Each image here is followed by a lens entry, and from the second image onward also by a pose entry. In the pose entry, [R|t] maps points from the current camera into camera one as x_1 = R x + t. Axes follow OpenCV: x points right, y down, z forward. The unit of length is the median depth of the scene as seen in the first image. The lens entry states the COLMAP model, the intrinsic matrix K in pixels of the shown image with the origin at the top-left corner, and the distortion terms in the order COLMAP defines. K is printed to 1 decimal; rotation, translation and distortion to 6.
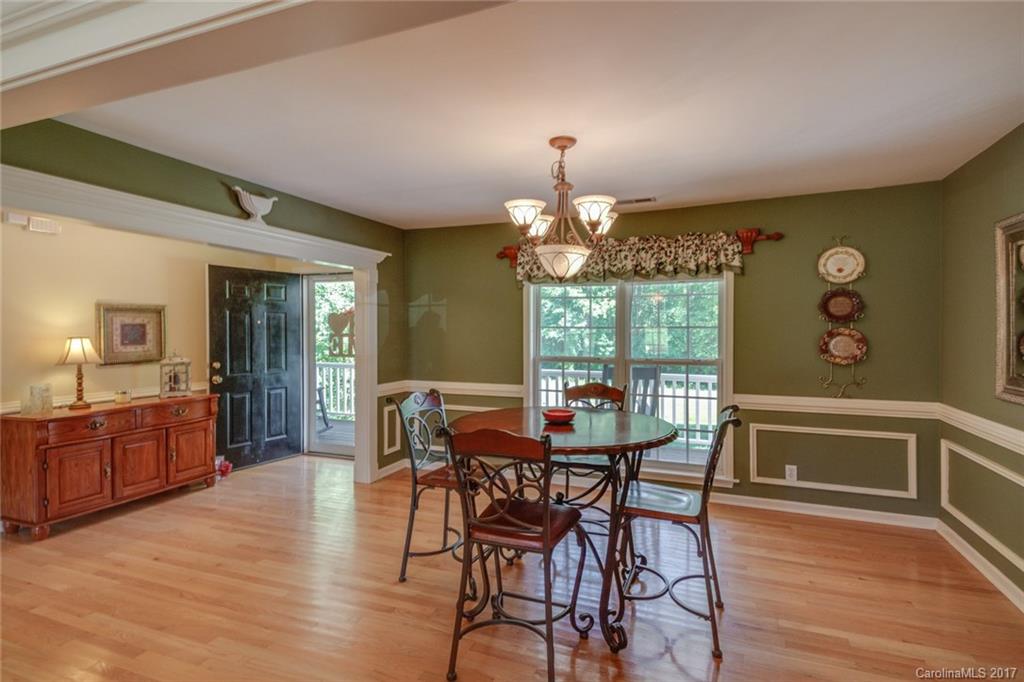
lens RADIAL K [[433.9, 0, 547.4], [0, 433.9, 336.5], [0, 0, 1]] dist [0.010766, -0.000018]
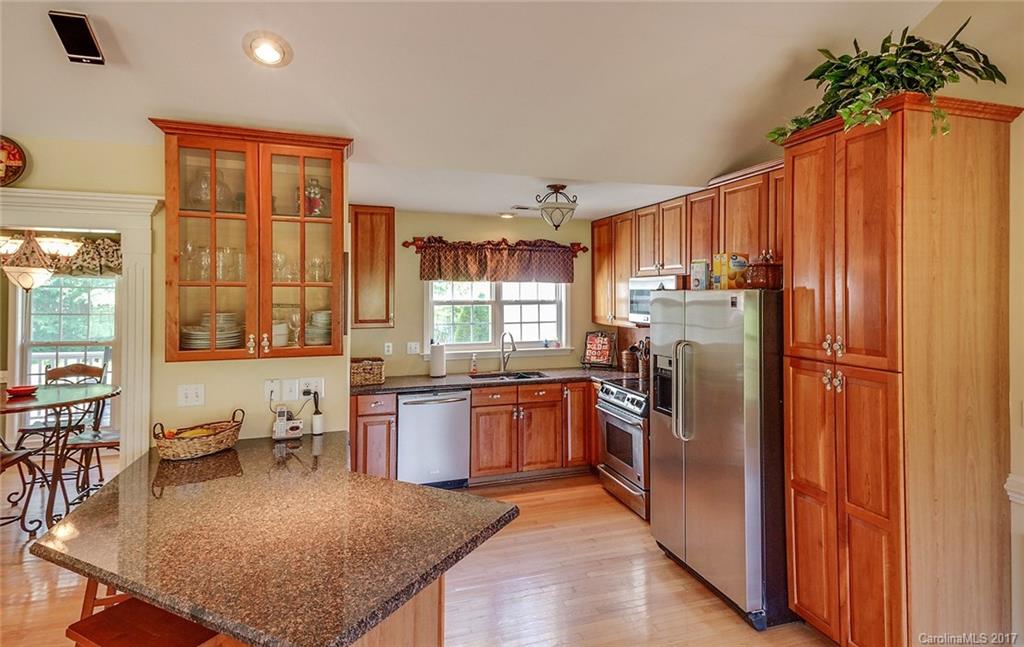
lens RADIAL K [[517.3, 0, 500.1], [0, 517.3, 288.1], [0, 0, 1]] dist [0.016026, -0.001760]
pose [[0.799259, 0.009949, 0.600904, 0.146764], [-0.001745, 0.999897, -0.014234, -0.074142], [-0.600984, 0.010328, 0.799195, -0.760213]]
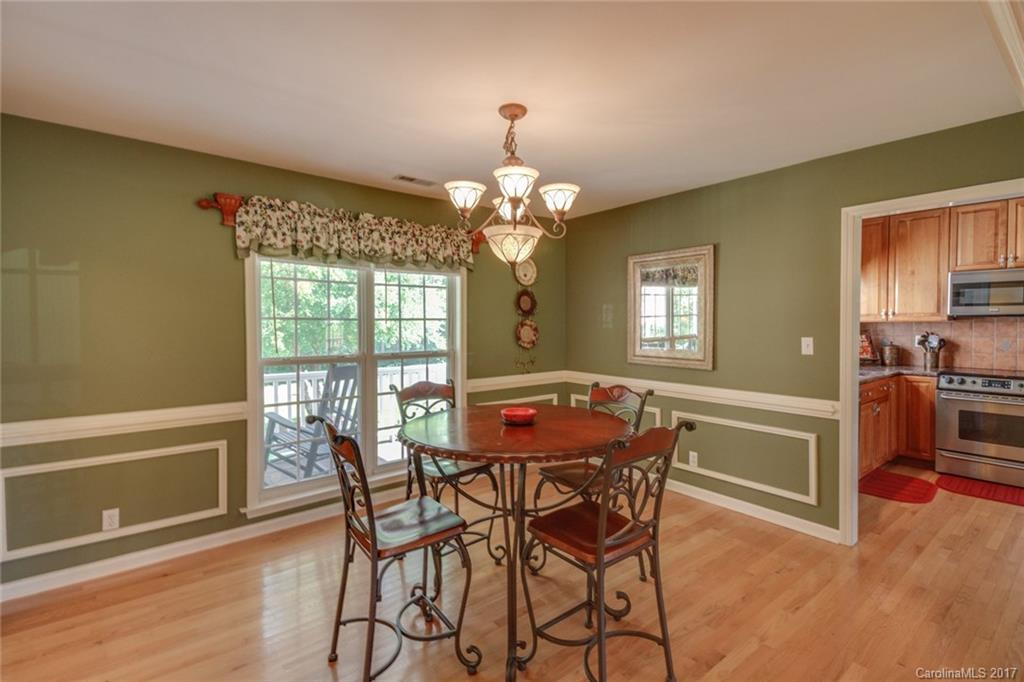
lens RADIAL K [[465.1, 0, 431.2], [0, 465.1, 325.3], [0, 0, 1]] dist [0.003244, -0.007445]
pose [[0.580558, -0.004482, 0.814207, -0.508700], [0.012660, 0.999914, -0.003523, -0.001769], [-0.814121, 0.012353, 0.580564, 0.354904]]
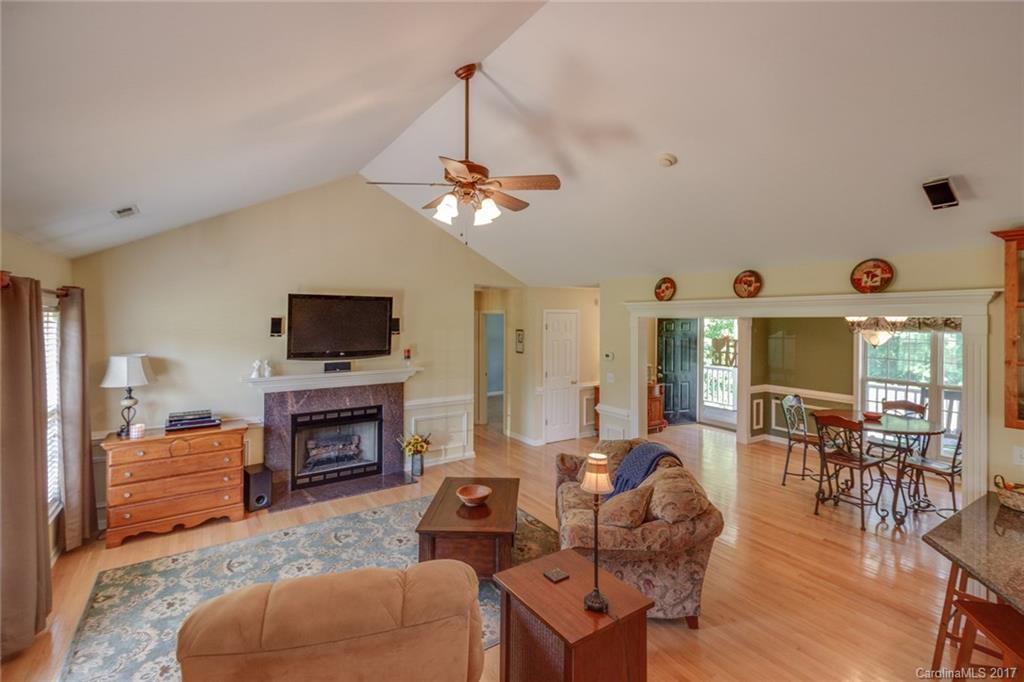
lens RADIAL K [[465.1, 0, 561.6], [0, 465.1, 319.6], [0, 0, 1]] dist [0.003244, -0.007445]
pose [[0.811223, 0.007618, -0.584687, 0.069414], [-0.012077, 0.999920, -0.003728, -0.141811], [0.584612, 0.010086, 0.811250, -0.957672]]
